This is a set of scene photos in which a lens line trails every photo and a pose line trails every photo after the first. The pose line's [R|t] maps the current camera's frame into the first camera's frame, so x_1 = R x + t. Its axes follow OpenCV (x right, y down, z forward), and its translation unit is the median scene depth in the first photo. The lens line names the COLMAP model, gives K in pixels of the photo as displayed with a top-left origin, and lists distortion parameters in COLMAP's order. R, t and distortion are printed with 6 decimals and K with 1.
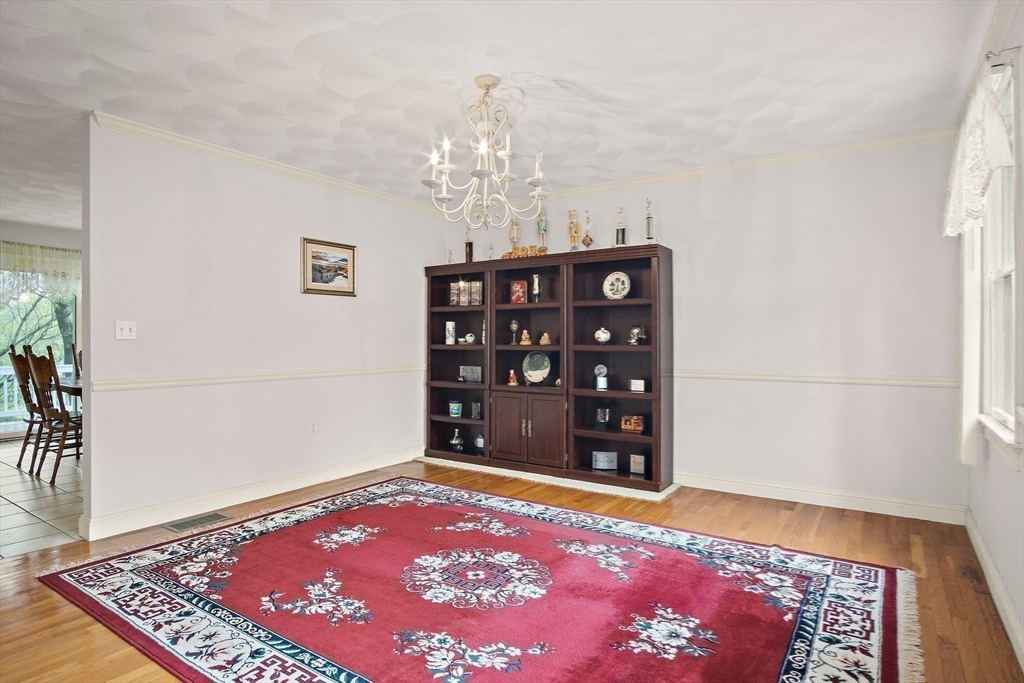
lens RADIAL K [[553.6, 0, 531.4], [0, 553.6, 337.1], [0, 0, 1]] dist [-0.027157, 0.000389]
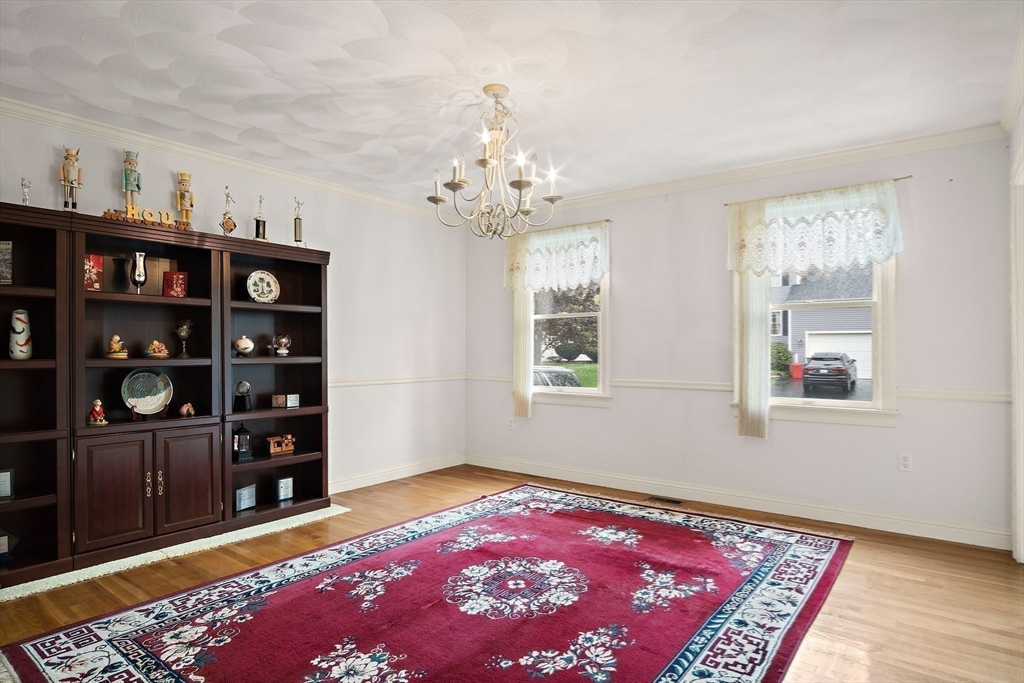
lens RADIAL K [[547.3, 0, 516.4], [0, 547.3, 344.7], [0, 0, 1]] dist [-0.026455, 0.002042]
pose [[0.095737, 0.009032, 0.995366, -0.878830], [-0.005336, 0.999949, -0.008560, 0.001746], [-0.995392, -0.004492, 0.095780, 0.727184]]
